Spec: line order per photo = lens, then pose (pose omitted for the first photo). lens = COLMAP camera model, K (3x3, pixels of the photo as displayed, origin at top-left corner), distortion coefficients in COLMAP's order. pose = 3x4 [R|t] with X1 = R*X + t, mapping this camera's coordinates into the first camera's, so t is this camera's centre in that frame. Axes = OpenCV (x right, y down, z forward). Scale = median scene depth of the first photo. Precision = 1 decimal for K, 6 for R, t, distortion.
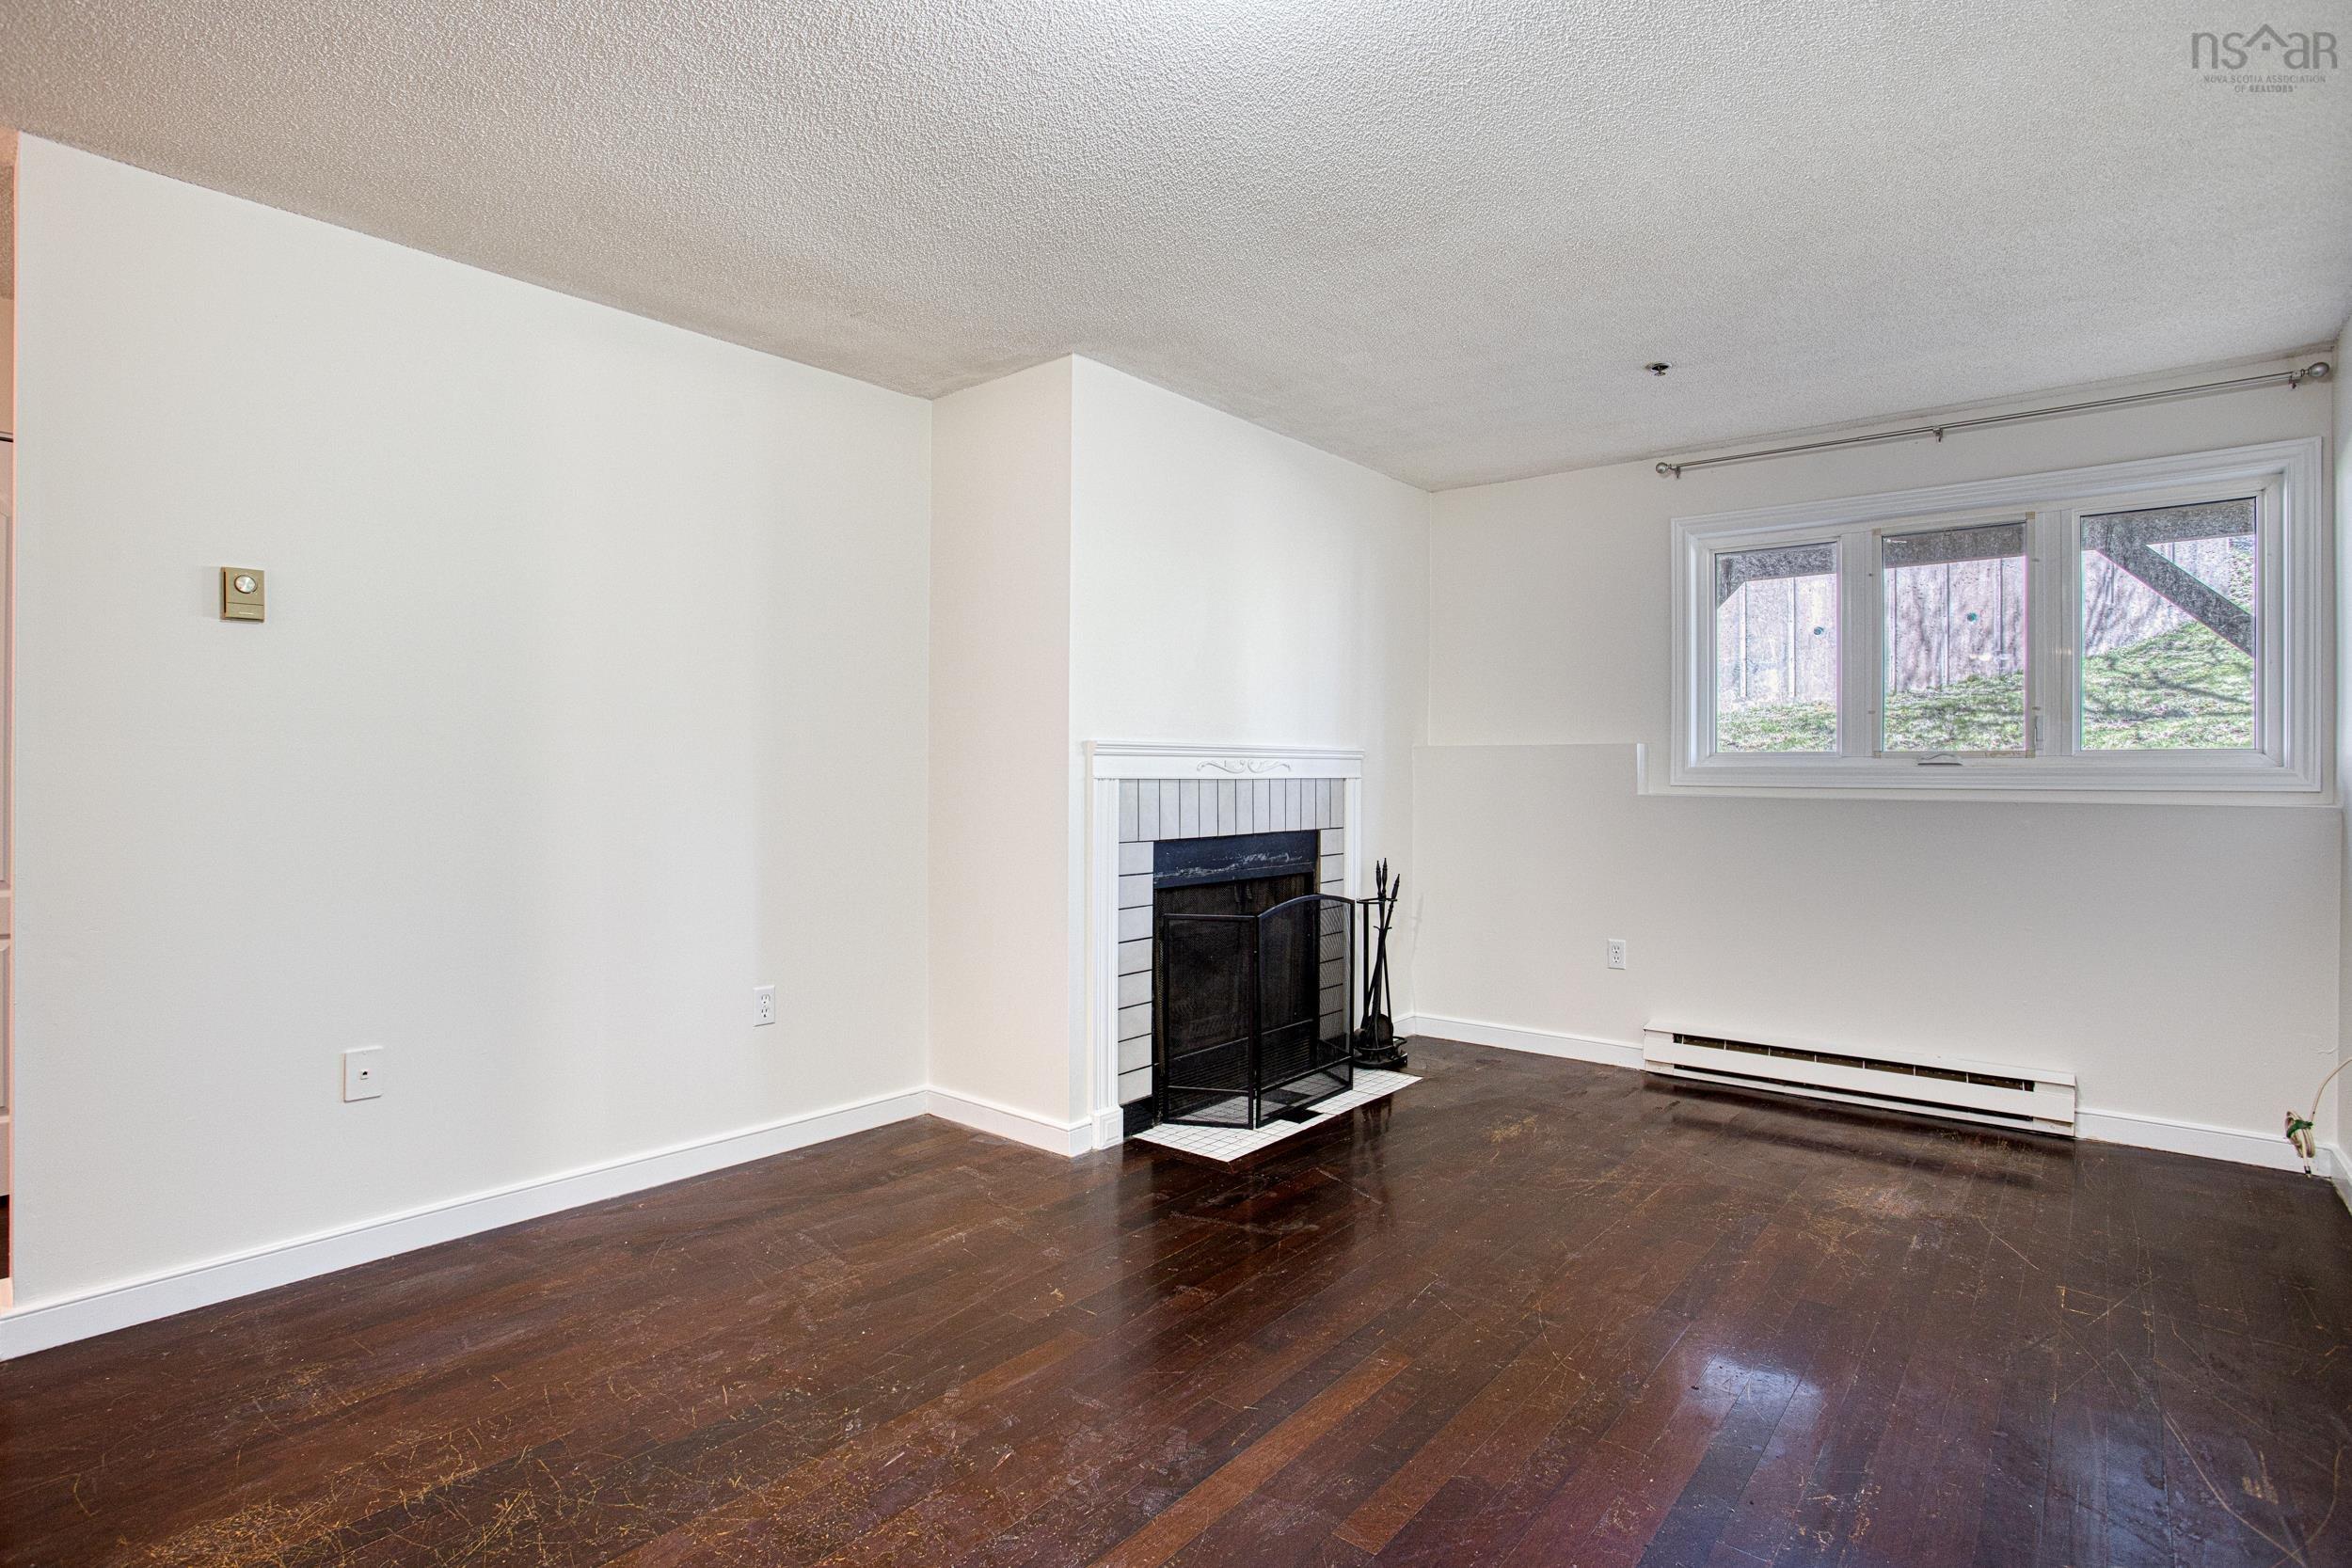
lens RADIAL K [[1154.5, 0, 1174.7], [0, 1154.5, 772.6], [0, 0, 1]] dist [-0.054507, 0.019031]
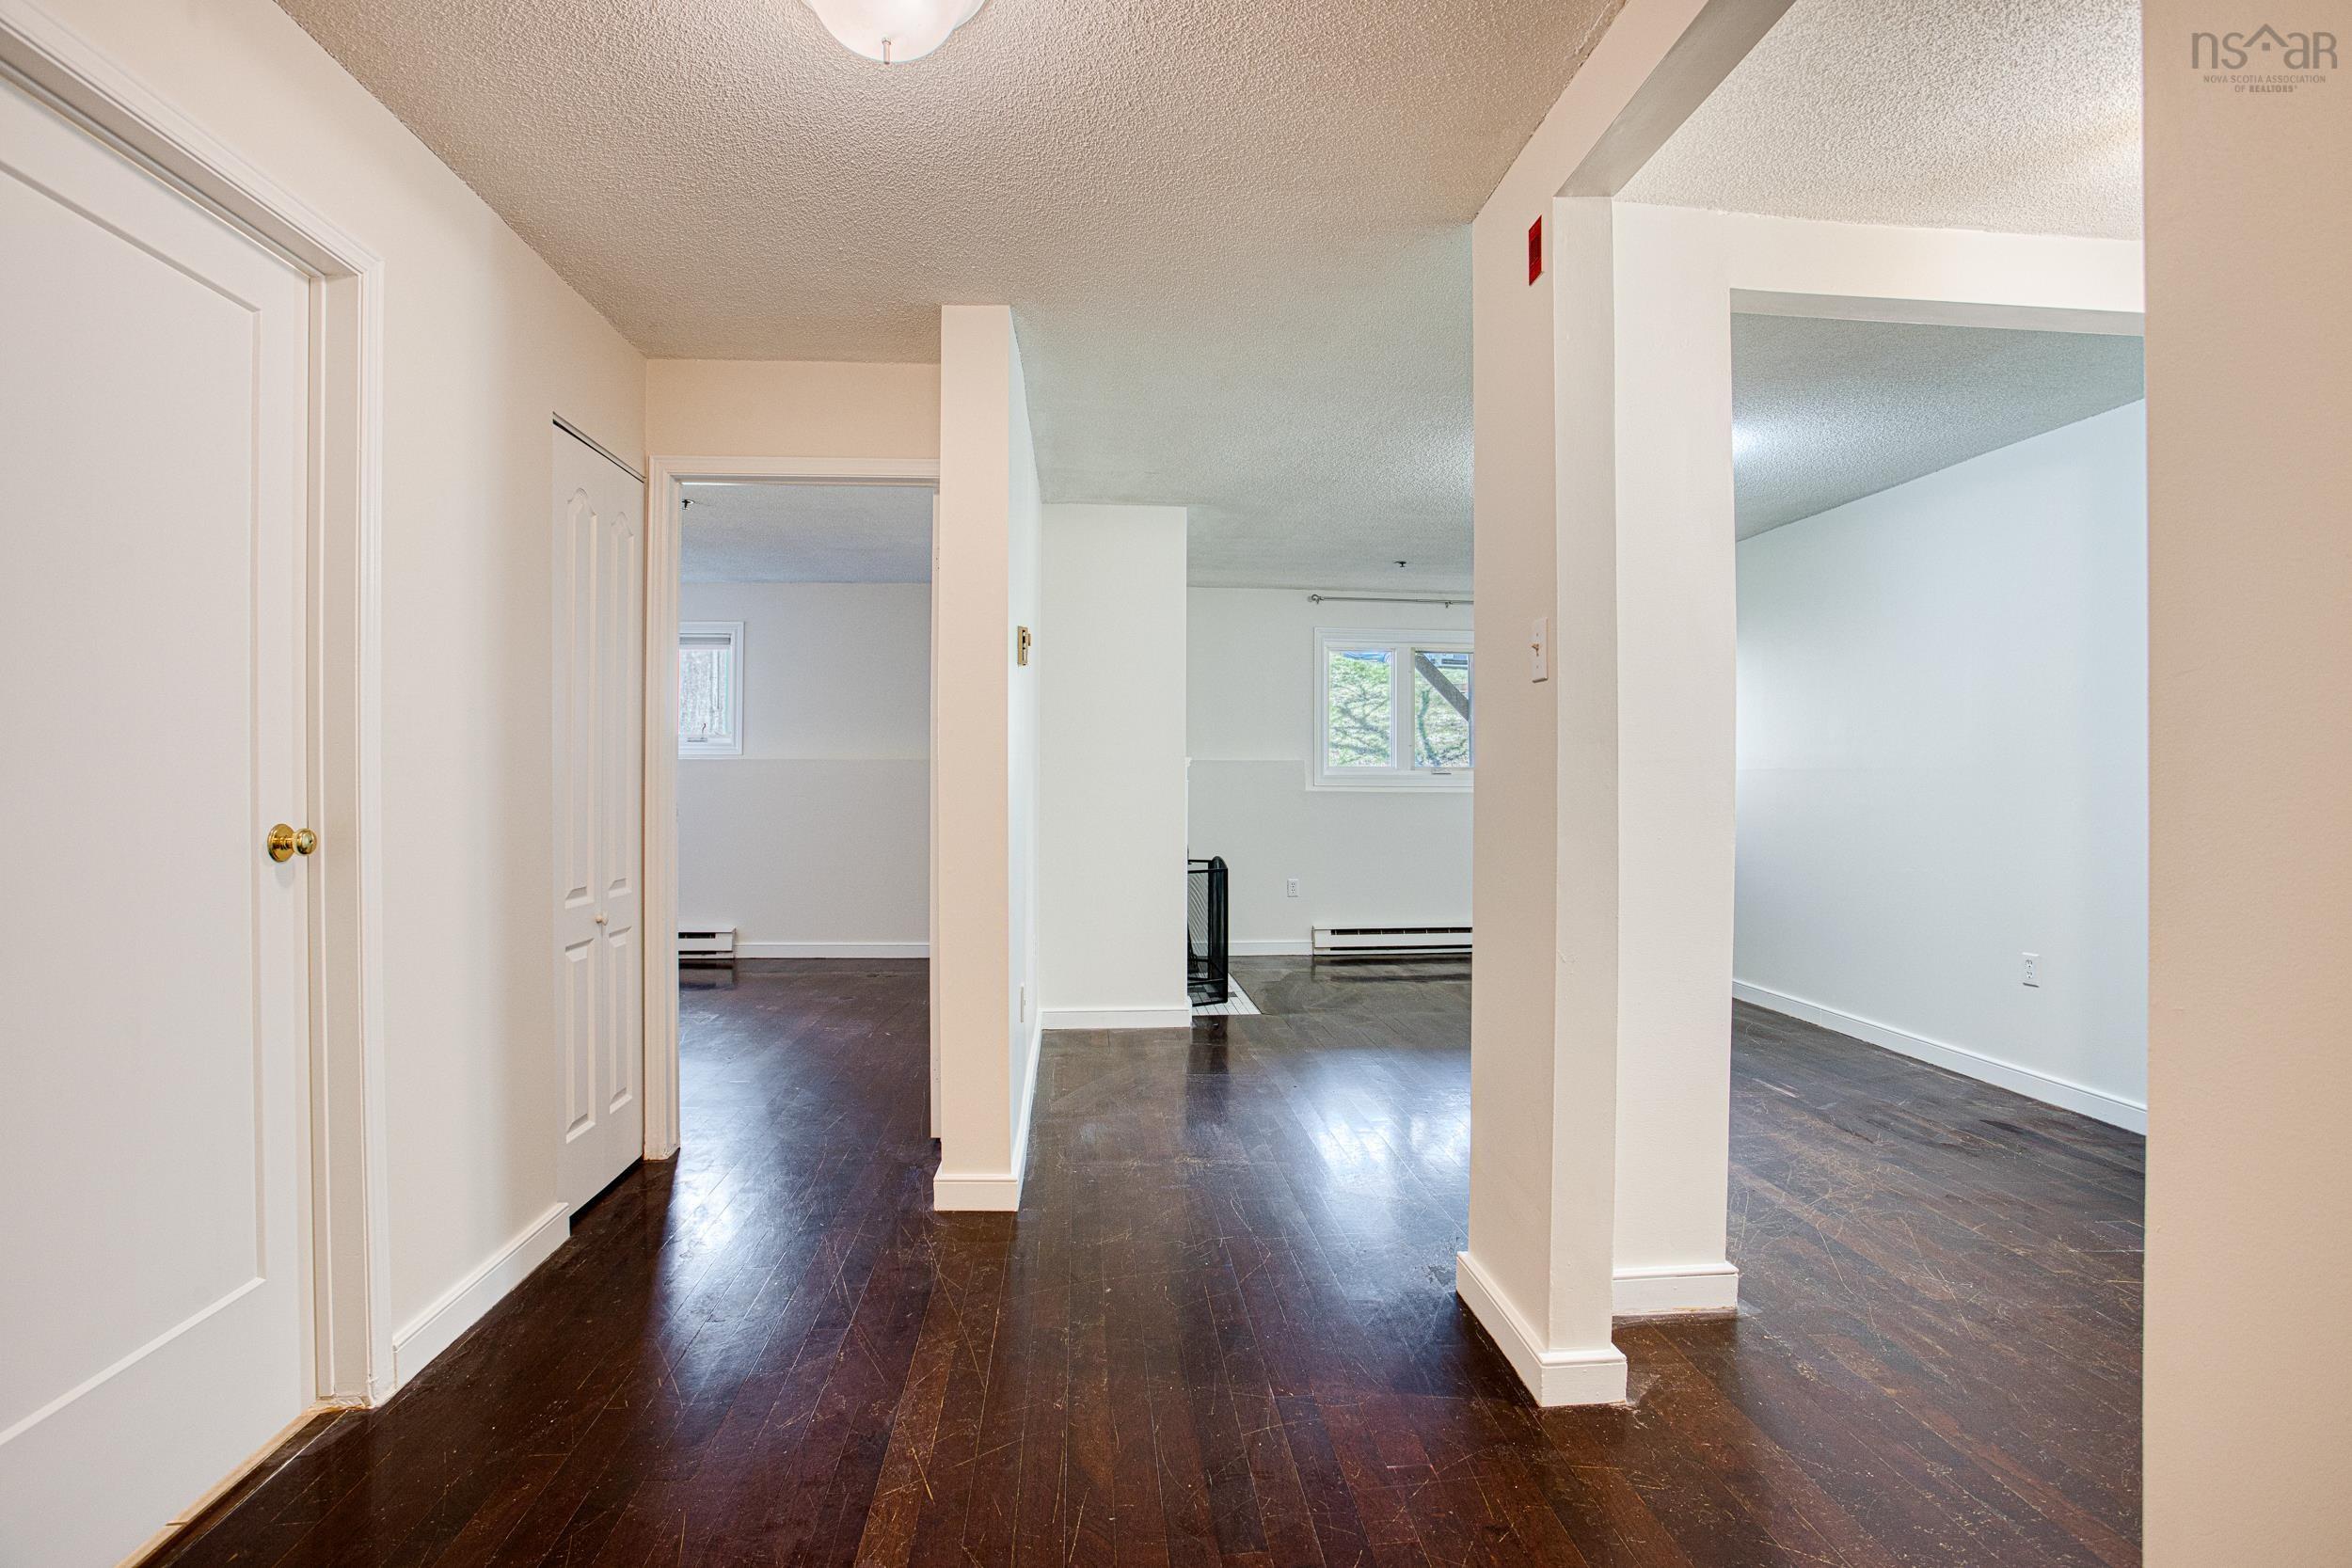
lens RADIAL K [[1154.5, 0, 1179.3], [0, 1154.5, 787.8], [0, 0, 1]] dist [-0.054507, 0.019031]
pose [[0.709313, -0.007635, 0.704853, -1.159374], [0.000118, 0.999943, 0.010713, -0.004868], [-0.704894, -0.007515, 0.709273, -0.090574]]
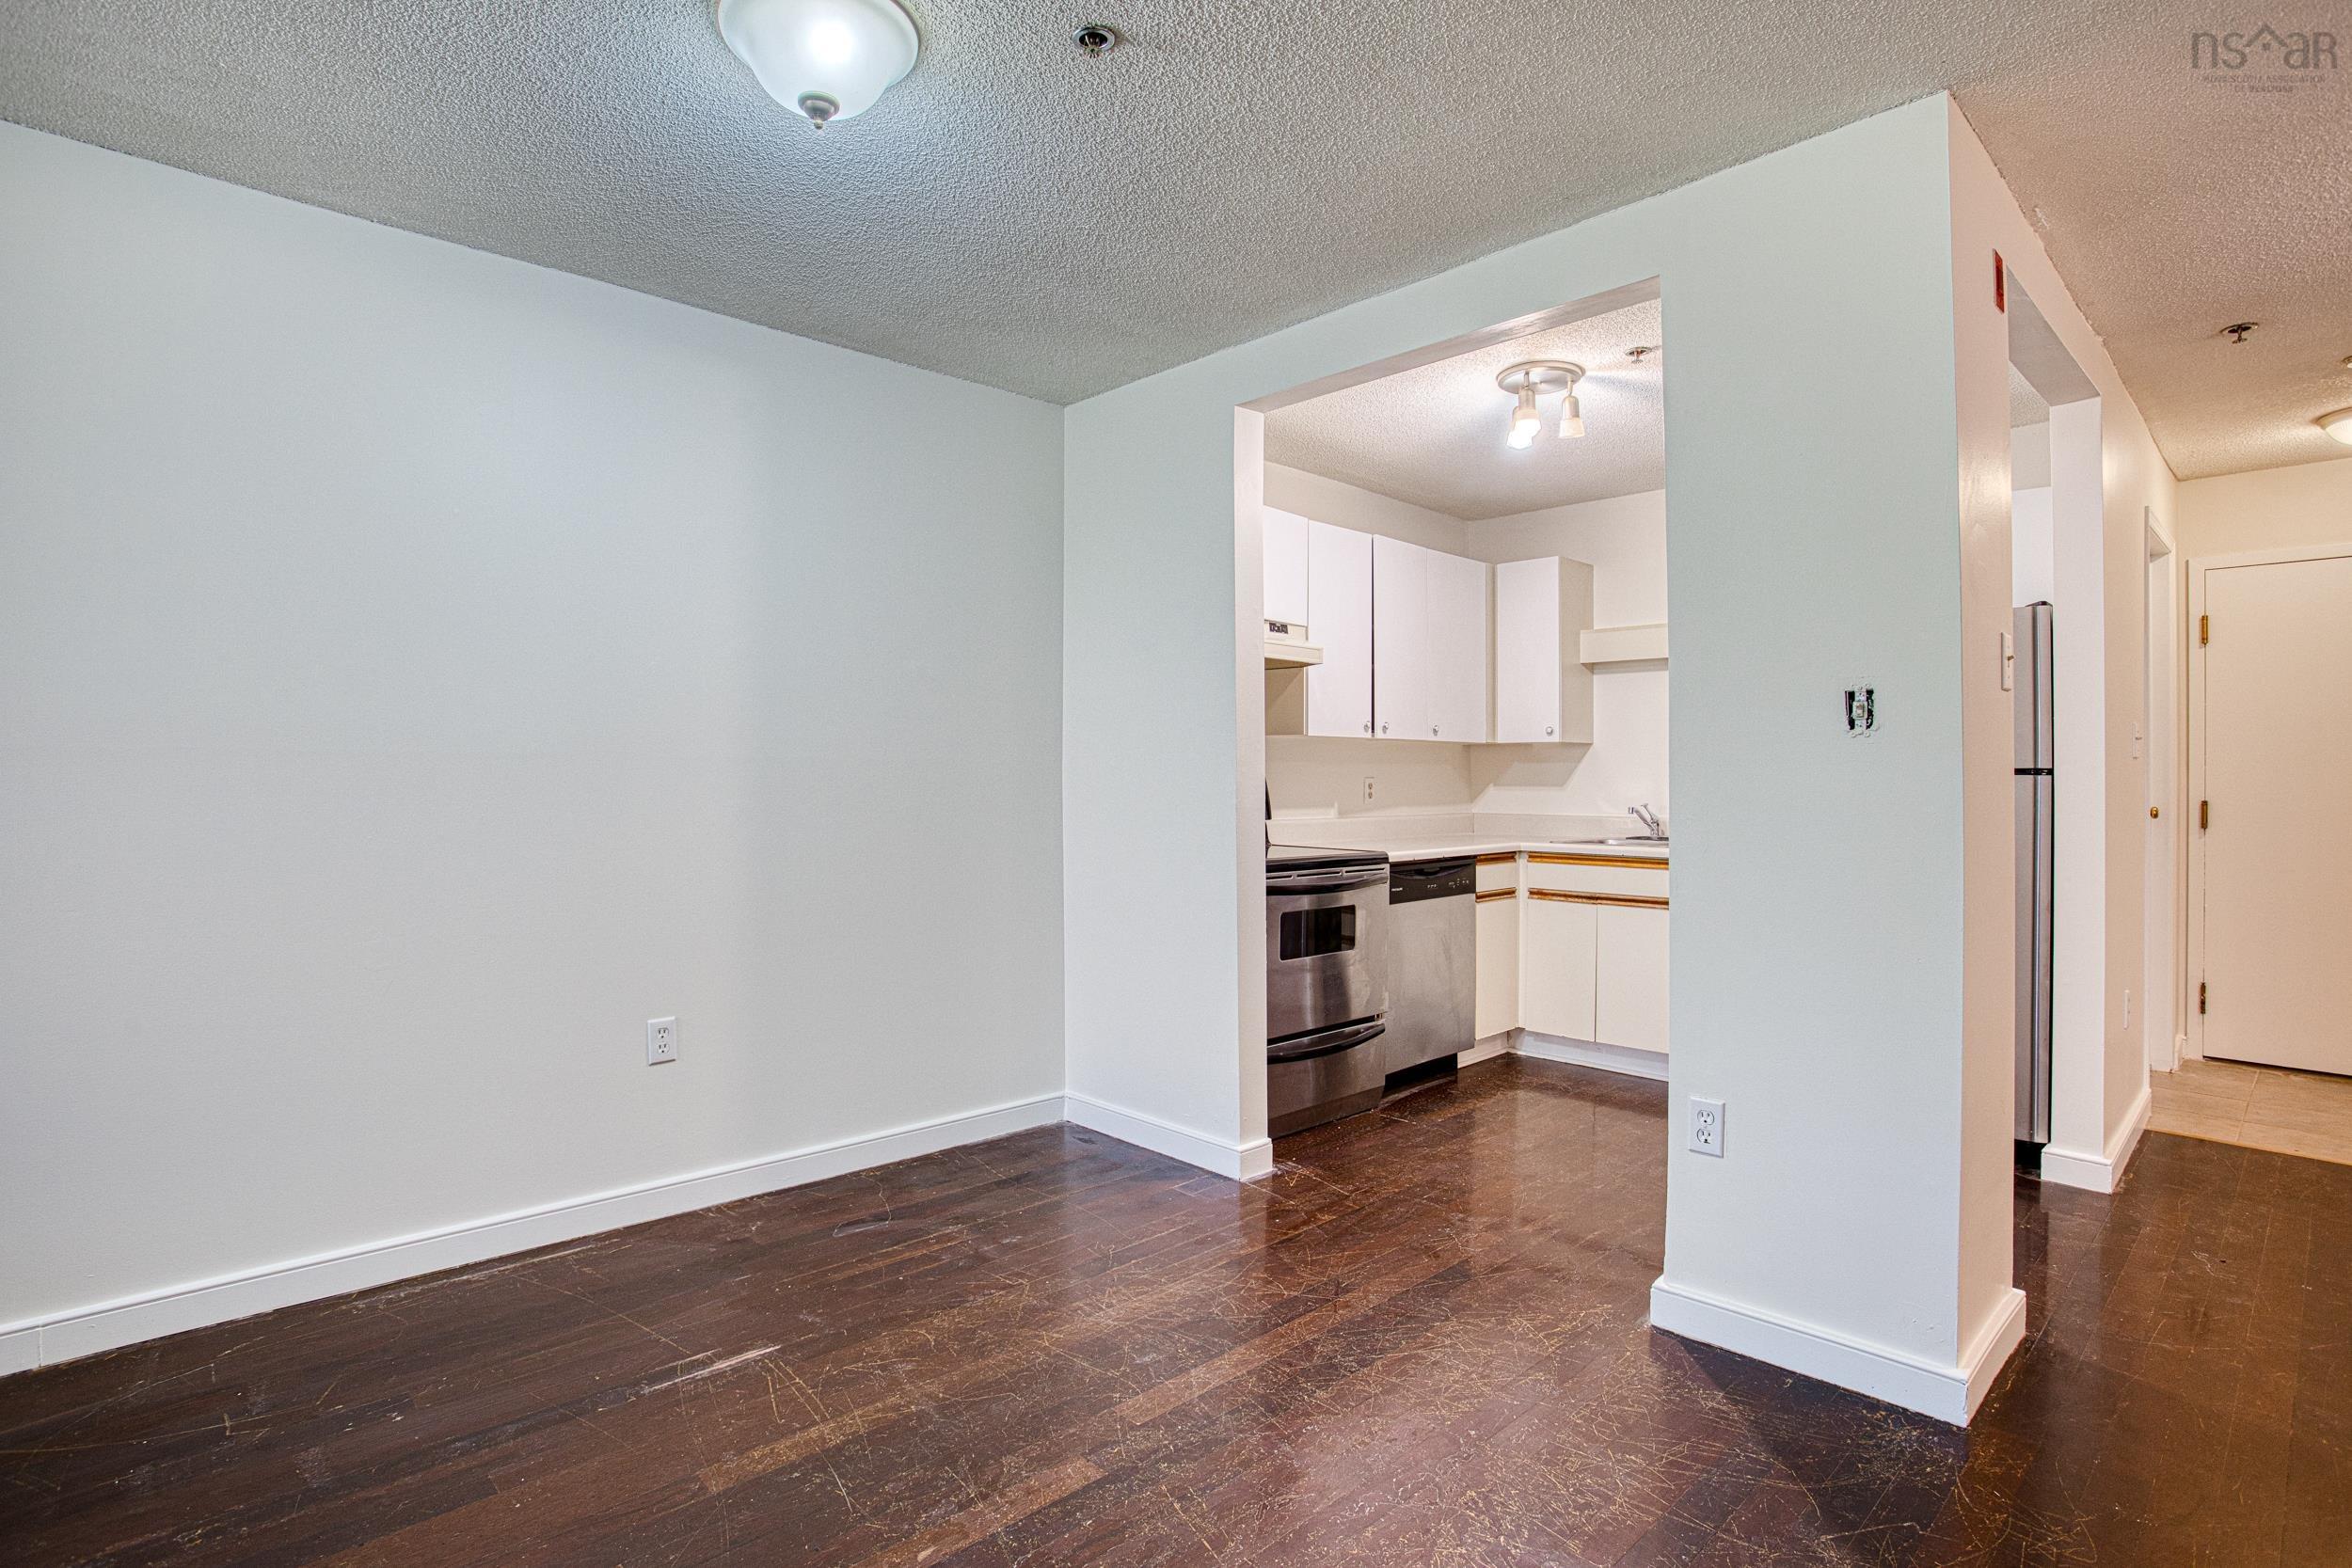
lens RADIAL K [[1154.5, 0, 1188.4], [0, 1154.5, 776.3], [0, 0, 1]] dist [-0.054507, 0.019031]
pose [[-0.993764, -0.008548, 0.111173, -0.195787], [-0.008998, 0.999953, -0.003544, 0.000170], [-0.111138, -0.004522, -0.993795, 0.902199]]
